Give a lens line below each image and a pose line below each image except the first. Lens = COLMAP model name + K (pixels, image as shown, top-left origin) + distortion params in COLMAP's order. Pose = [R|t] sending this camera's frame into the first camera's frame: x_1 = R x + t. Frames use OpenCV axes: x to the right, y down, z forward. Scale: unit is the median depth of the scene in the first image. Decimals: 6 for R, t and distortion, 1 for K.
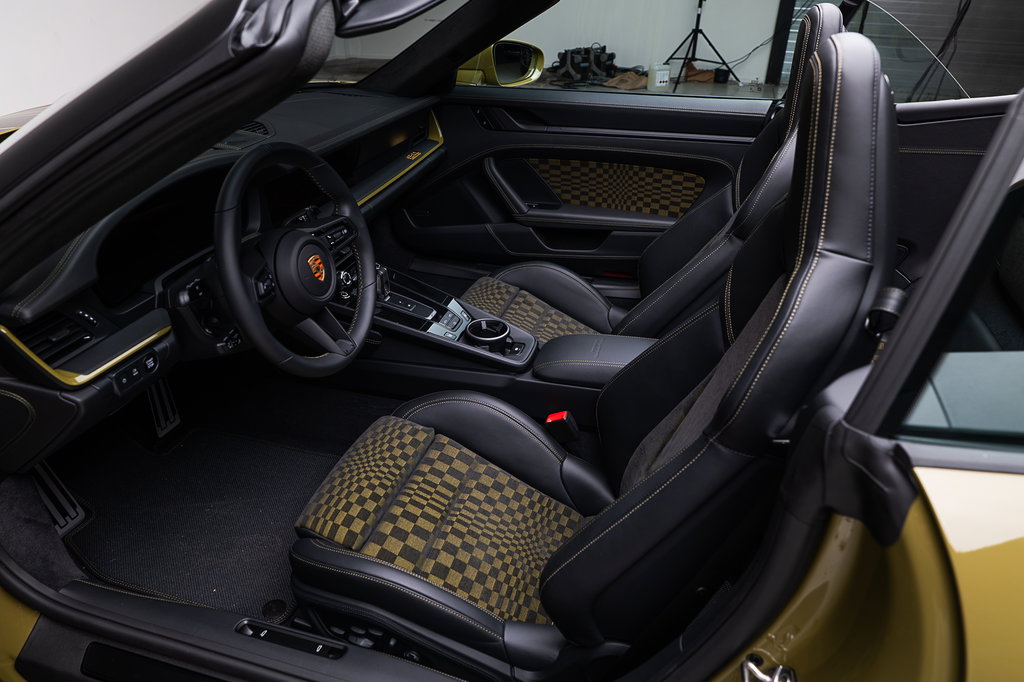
lens RADIAL K [[712.7, 0, 514.4], [0, 712.7, 346.7], [0, 0, 1]] dist [-0.018263, -0.000613]
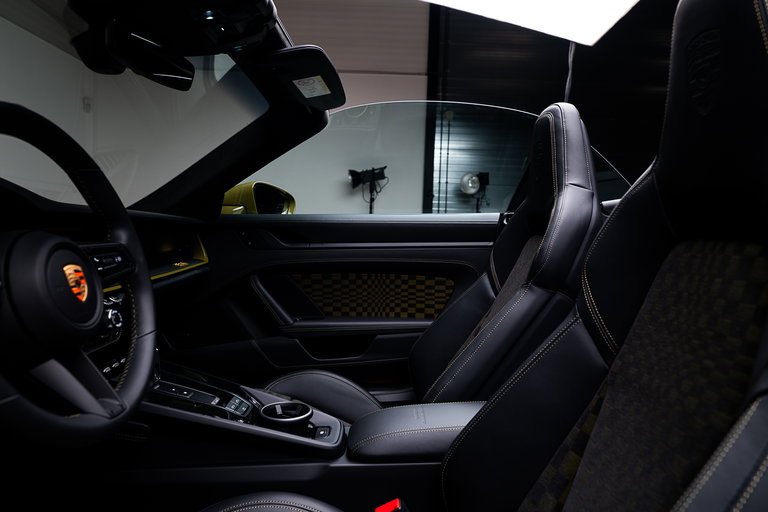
lens RADIAL K [[534.5, 0, 384.4], [0, 534.5, 253.3], [0, 0, 1]] dist [-0.018263, -0.000613]
pose [[0.957544, -0.008672, 0.288158, -0.104574], [0.136252, 0.894478, -0.425845, 0.090864], [-0.254058, 0.447027, 0.857683, 0.352008]]
